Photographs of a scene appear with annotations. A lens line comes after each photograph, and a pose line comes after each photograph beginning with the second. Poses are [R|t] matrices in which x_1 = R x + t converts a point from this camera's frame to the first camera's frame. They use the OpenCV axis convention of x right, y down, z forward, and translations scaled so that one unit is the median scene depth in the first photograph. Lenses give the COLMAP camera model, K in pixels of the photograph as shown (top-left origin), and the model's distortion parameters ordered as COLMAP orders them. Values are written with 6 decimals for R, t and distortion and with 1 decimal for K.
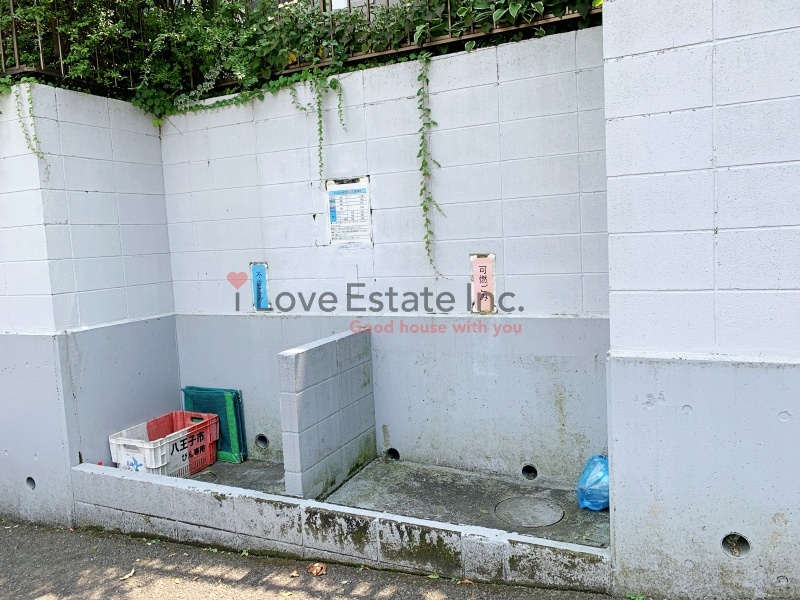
lens RADIAL K [[597.1, 0, 400.9], [0, 597.1, 297.7], [0, 0, 1]] dist [0.001719, 0.000495]
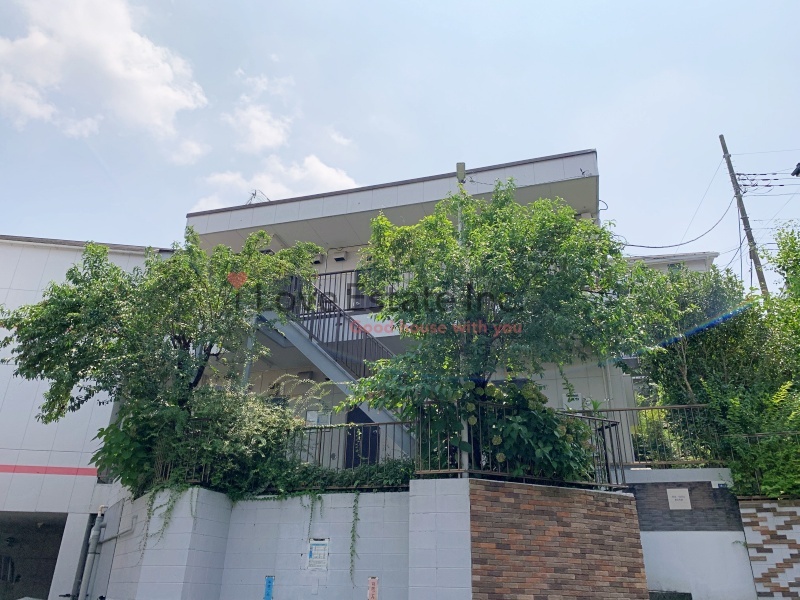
lens RADIAL K [[597.1, 0, 402.8], [0, 597.1, 299.7], [0, 0, 1]] dist [0.001719, 0.000495]
pose [[0.986606, 0.126825, 0.102587, -0.129550], [-0.052472, 0.842223, -0.536570, 0.258878], [-0.154452, 0.524000, 0.837597, -1.549309]]
